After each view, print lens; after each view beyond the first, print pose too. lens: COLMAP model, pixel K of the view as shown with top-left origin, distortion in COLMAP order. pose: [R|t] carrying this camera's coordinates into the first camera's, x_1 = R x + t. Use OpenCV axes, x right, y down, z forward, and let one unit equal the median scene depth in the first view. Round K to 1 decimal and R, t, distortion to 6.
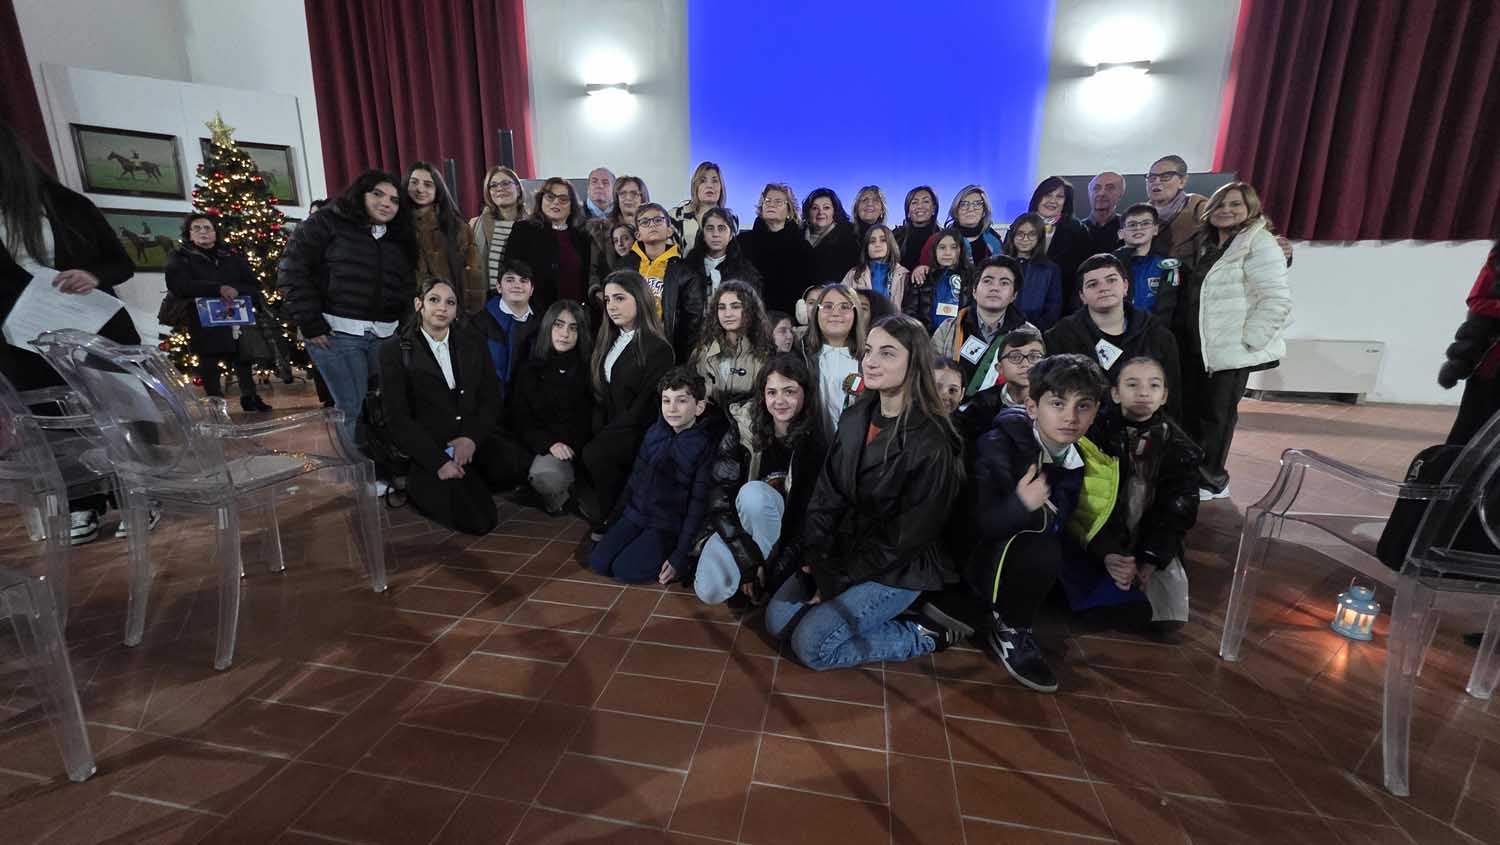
lens RADIAL K [[586.5, 0, 762.3], [0, 586.5, 413.7], [0, 0, 1]] dist [0.007602, -0.000122]
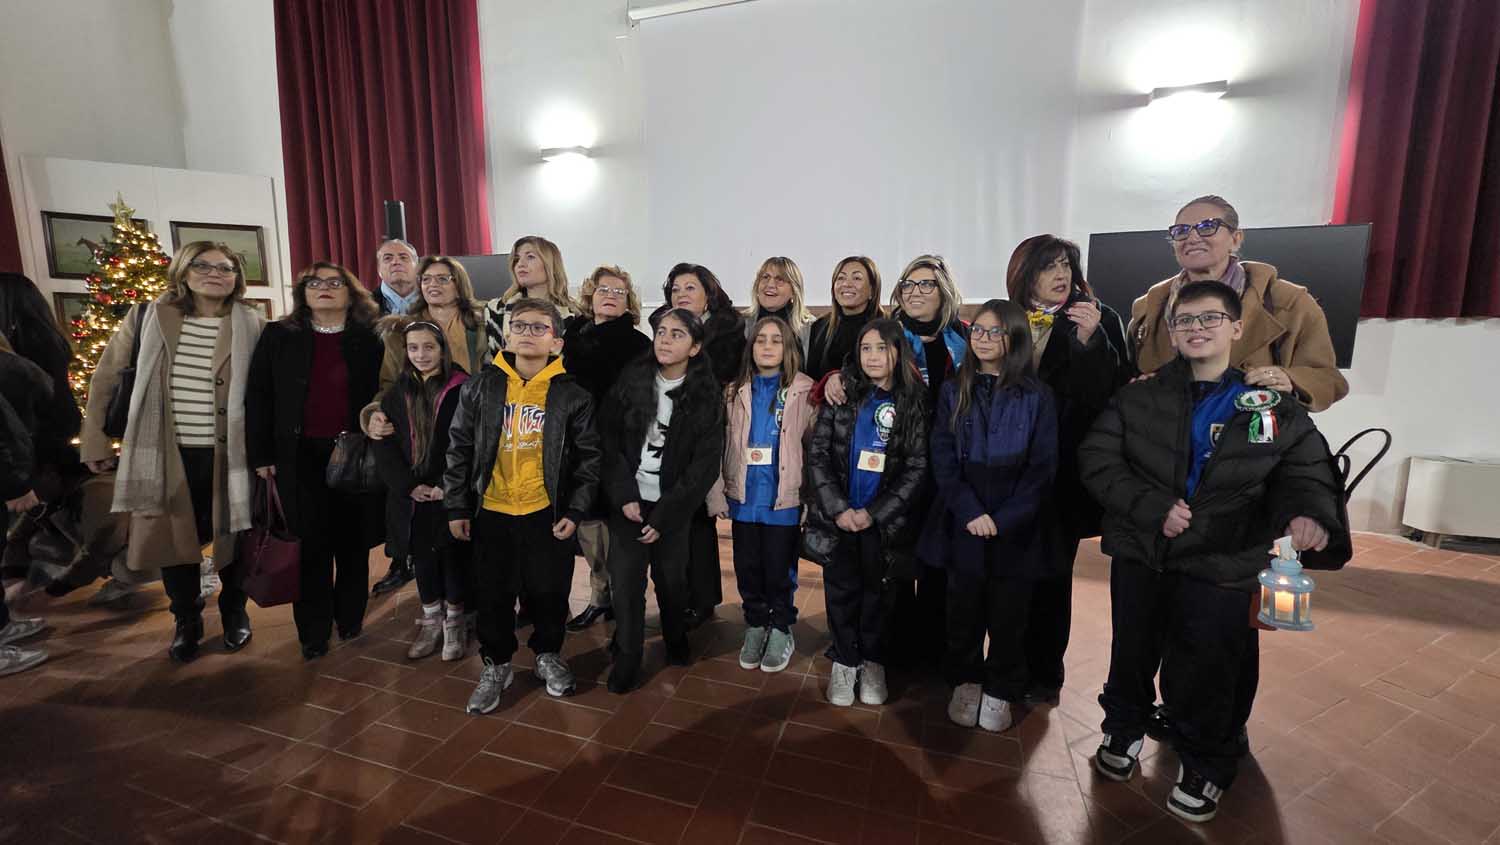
lens RADIAL K [[586.5, 0, 762.3], [0, 586.5, 413.7], [0, 0, 1]] dist [0.007602, -0.000122]
pose [[0.992216, 0.010671, -0.124068, 0.171253], [-0.023274, 0.994657, -0.100579, -0.093648], [0.122331, 0.102683, 0.987163, 0.234897]]
